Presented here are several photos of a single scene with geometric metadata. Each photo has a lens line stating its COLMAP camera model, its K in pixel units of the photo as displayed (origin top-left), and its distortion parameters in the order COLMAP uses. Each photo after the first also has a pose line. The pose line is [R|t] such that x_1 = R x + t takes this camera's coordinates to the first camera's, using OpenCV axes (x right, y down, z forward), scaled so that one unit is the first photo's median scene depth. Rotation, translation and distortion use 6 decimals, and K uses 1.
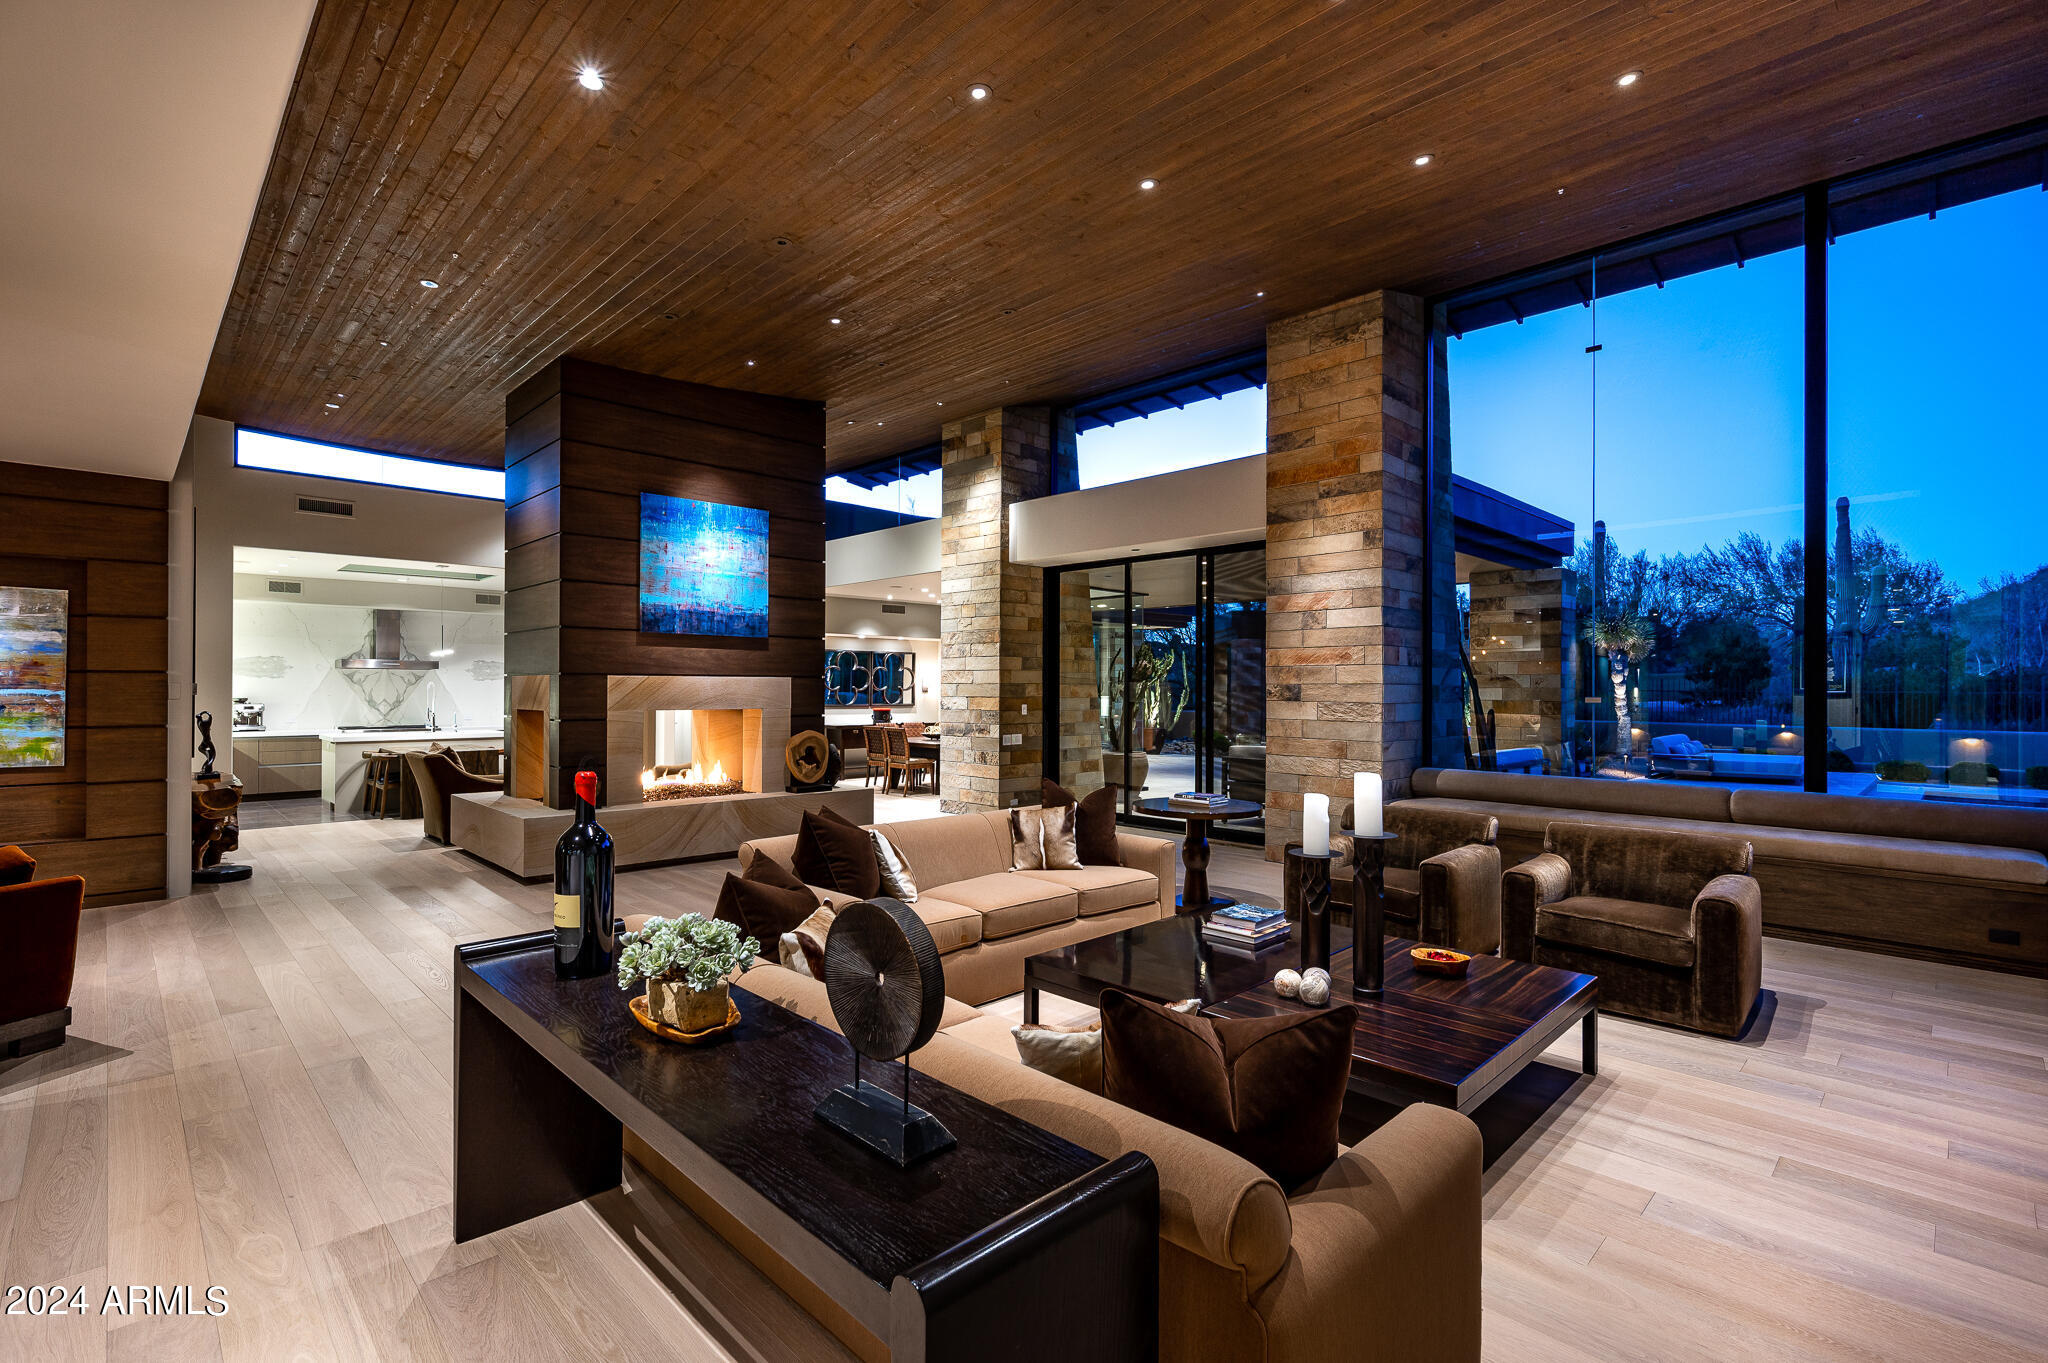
lens RADIAL K [[943.1, 0, 1043.6], [0, 943.1, 679.5], [0, 0, 1]] dist [0.001232, -0.000629]
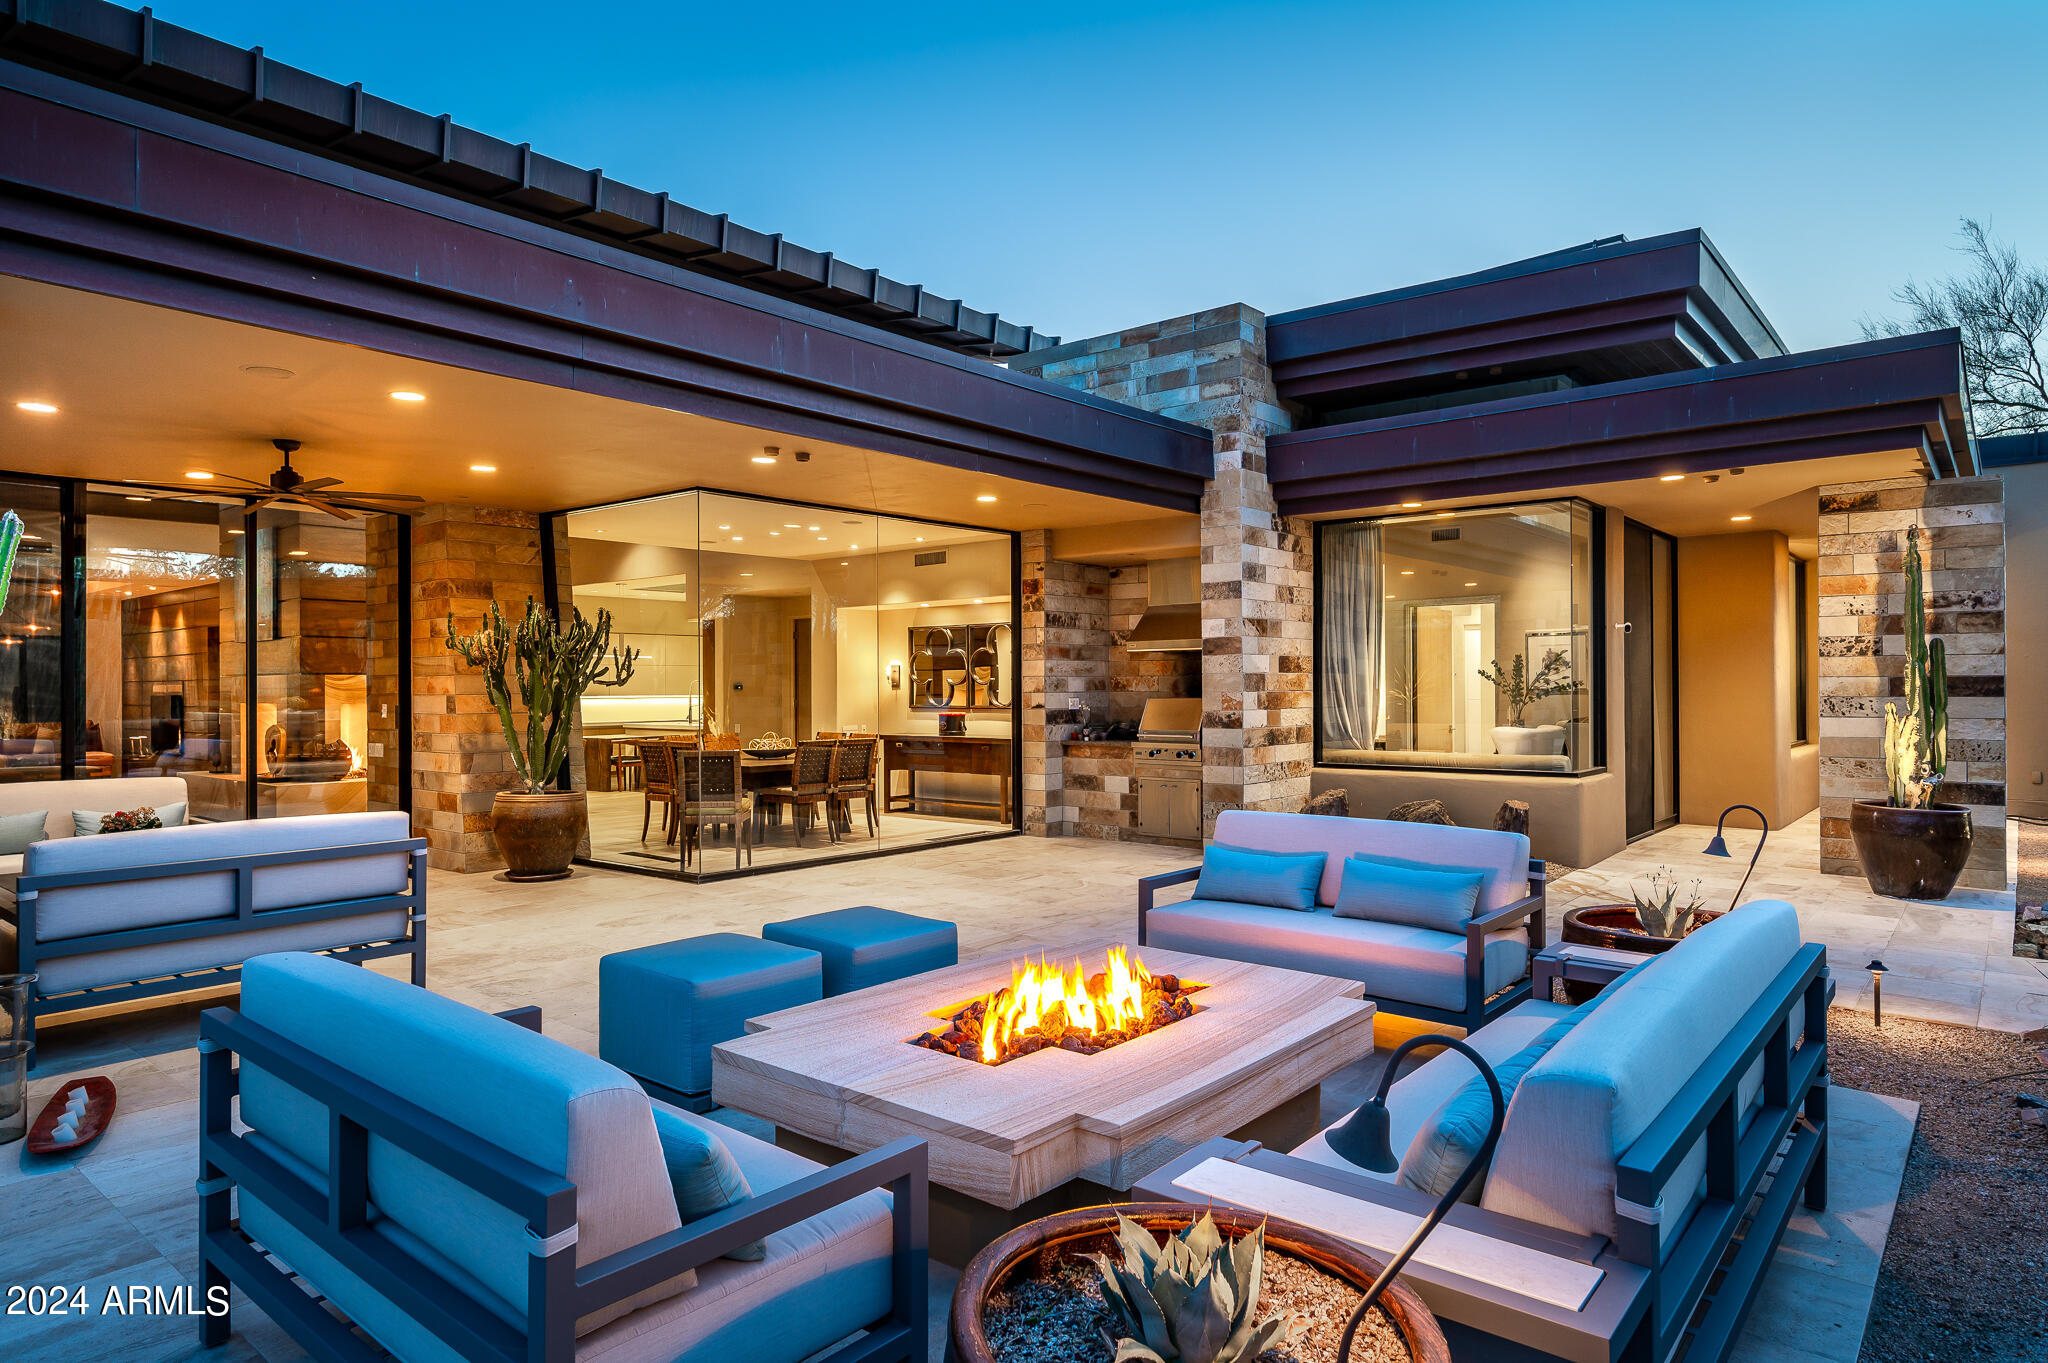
lens RADIAL K [[1199.9, 0, 1016.4], [0, 1199.9, 685.7], [0, 0, 1]] dist [-0.007461, -0.000934]
pose [[0.089359, -0.005232, -0.995986, 1.158280], [0.015319, 0.999875, -0.003878, 0.028159], [0.995882, -0.014911, 0.089428, 1.702865]]
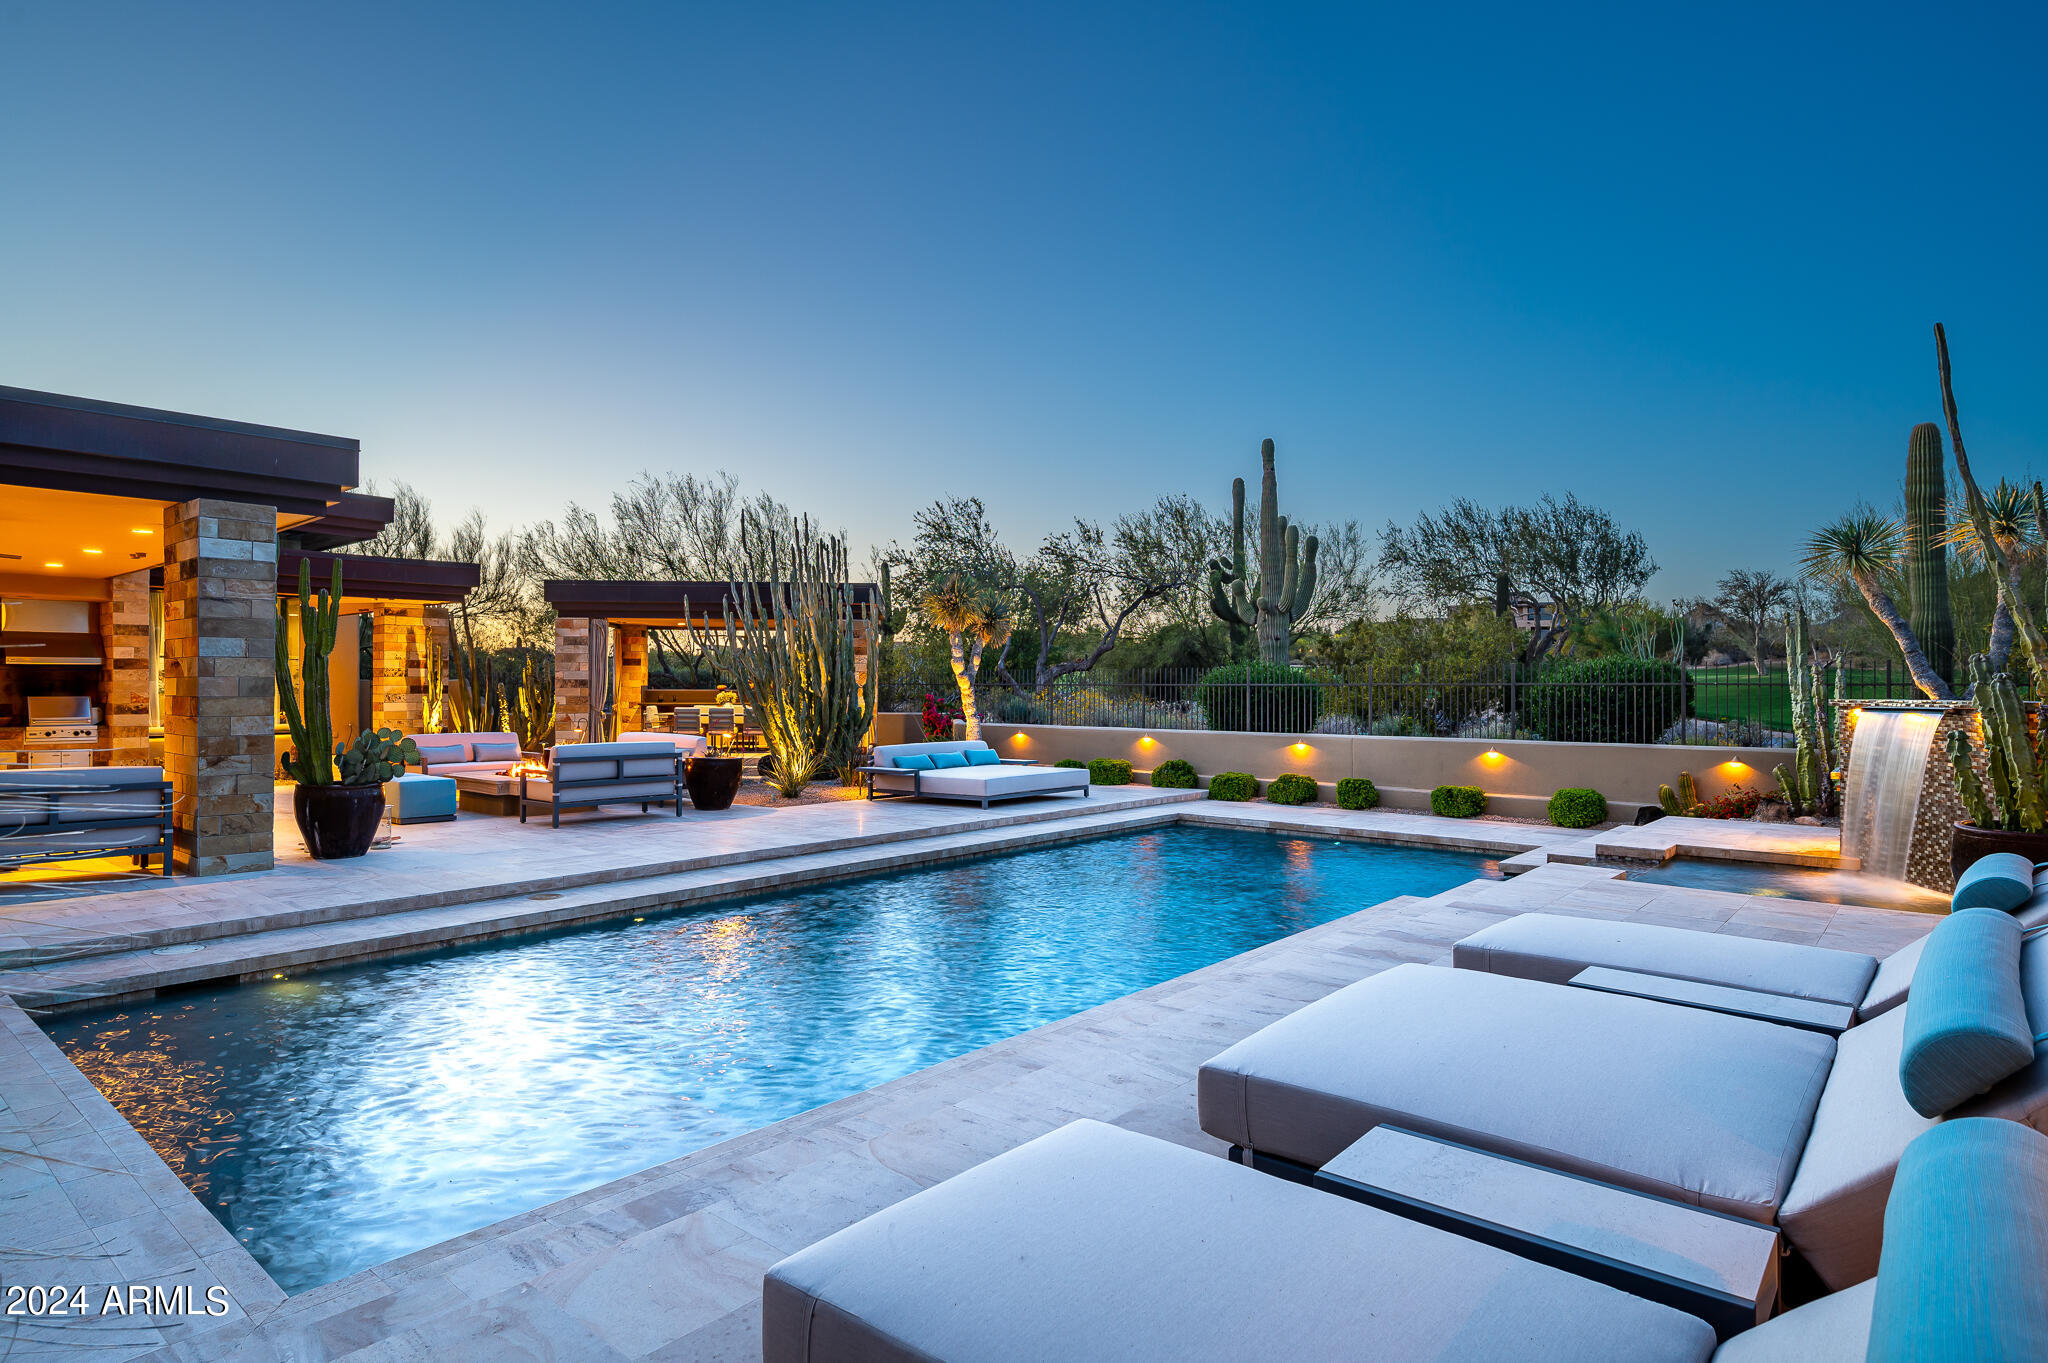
lens RADIAL K [[1100.2, 0, 987.7], [0, 1100.2, 683.7], [0, 0, 1]] dist [0.002666, -0.001779]
pose [[0.998035, -0.009312, 0.061966, 1.259304], [0.008886, 0.999935, 0.007162, 0.019314], [-0.062029, -0.006597, 0.998053, 0.244418]]
